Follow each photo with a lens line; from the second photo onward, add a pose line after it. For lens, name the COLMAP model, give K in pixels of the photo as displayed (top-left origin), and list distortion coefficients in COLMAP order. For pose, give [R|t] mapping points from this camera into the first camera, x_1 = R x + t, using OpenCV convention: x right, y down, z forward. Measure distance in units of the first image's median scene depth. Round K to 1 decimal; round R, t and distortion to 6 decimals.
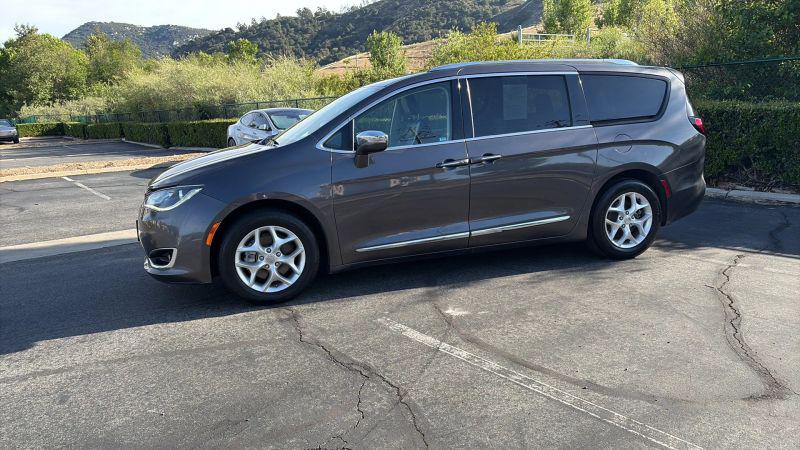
lens RADIAL K [[575.6, 0, 403.6], [0, 575.6, 225.6], [0, 0, 1]] dist [0.058250, -0.060462]
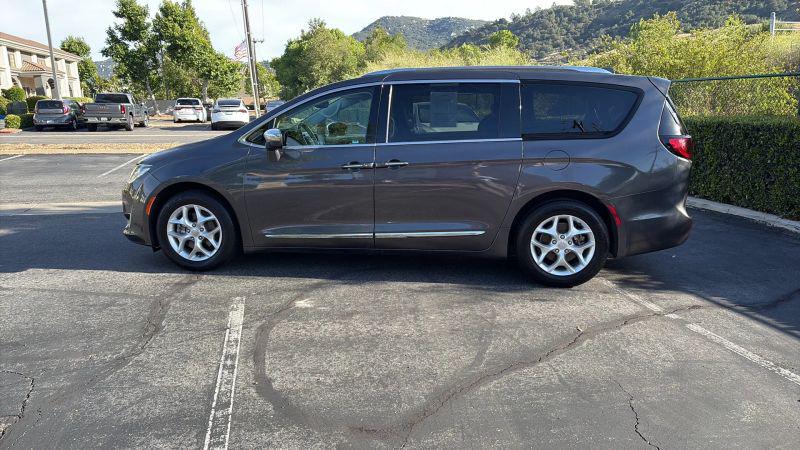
lens RADIAL K [[575.6, 0, 403.6], [0, 575.6, 225.6], [0, 0, 1]] dist [0.058250, -0.060462]
pose [[0.907817, 0.127215, -0.399606, 0.574132], [-0.120770, 0.991818, 0.041382, -0.052189], [0.401601, 0.010694, 0.915752, 0.076343]]
